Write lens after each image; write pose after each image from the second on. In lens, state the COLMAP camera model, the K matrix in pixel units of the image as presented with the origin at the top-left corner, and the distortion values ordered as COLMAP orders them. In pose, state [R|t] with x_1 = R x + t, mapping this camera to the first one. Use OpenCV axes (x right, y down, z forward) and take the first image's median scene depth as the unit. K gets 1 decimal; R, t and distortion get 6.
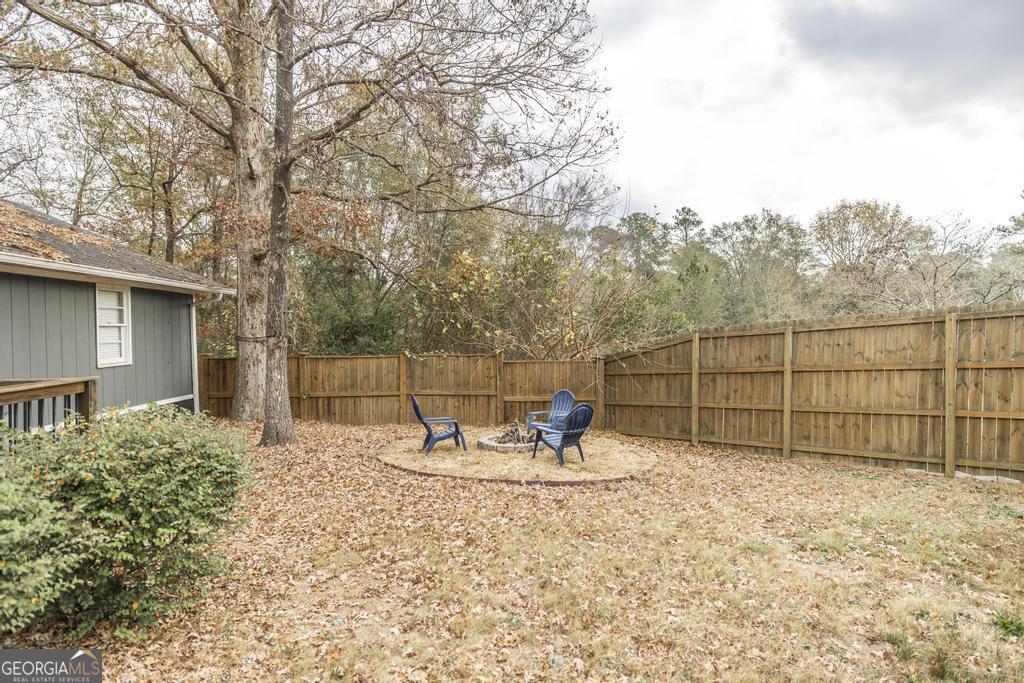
lens RADIAL K [[546.5, 0, 512.0], [0, 546.5, 341.5], [0, 0, 1]] dist [-0.002126, -0.000575]
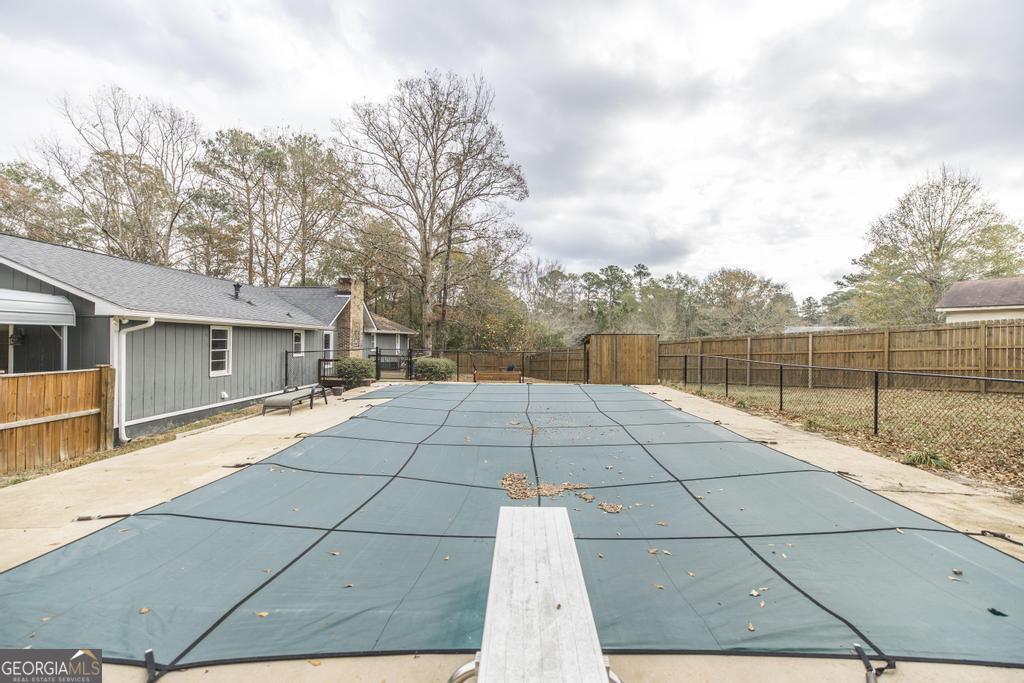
lens RADIAL K [[427.7, 0, 512.0], [0, 427.7, 341.5], [0, 0, 1]] dist [0.002357, 0.000496]
pose [[0.998412, 0.016750, -0.053782, 0.026909], [-0.017744, 0.999679, -0.018070, -0.000919], [0.053462, 0.018996, 0.998389, -0.212938]]
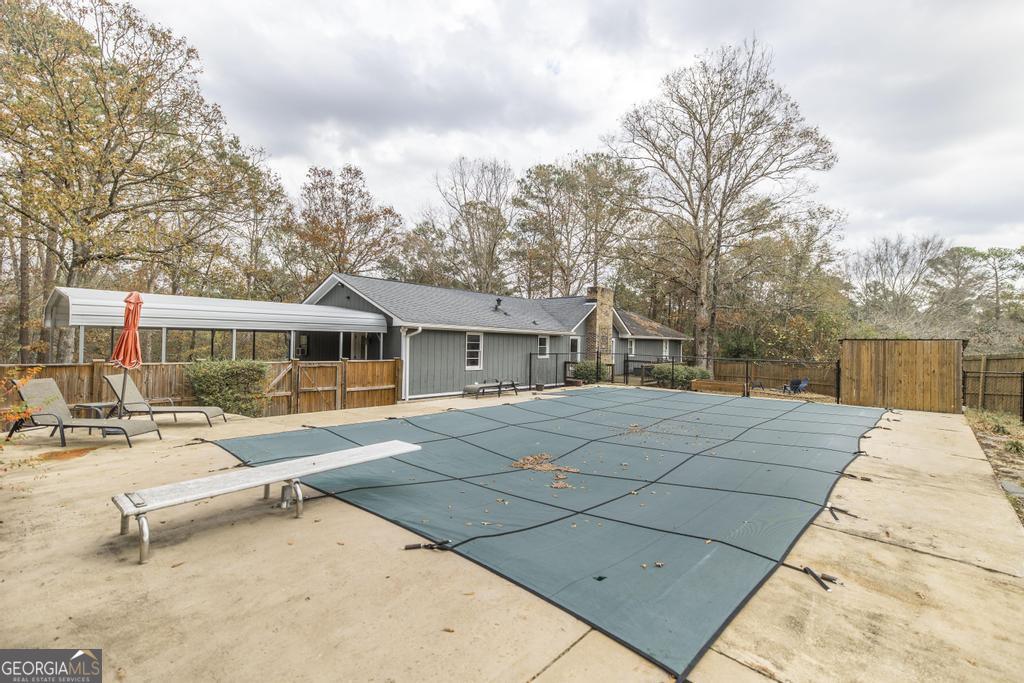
lens RADIAL K [[459.7, 0, 512.0], [0, 459.7, 341.5], [0, 0, 1]] dist [-0.000383, -0.000182]
pose [[0.732791, 0.020748, -0.680137, 0.066917], [-0.039988, 0.999121, -0.012605, -0.000954], [0.679277, 0.036434, 0.732977, -0.212671]]
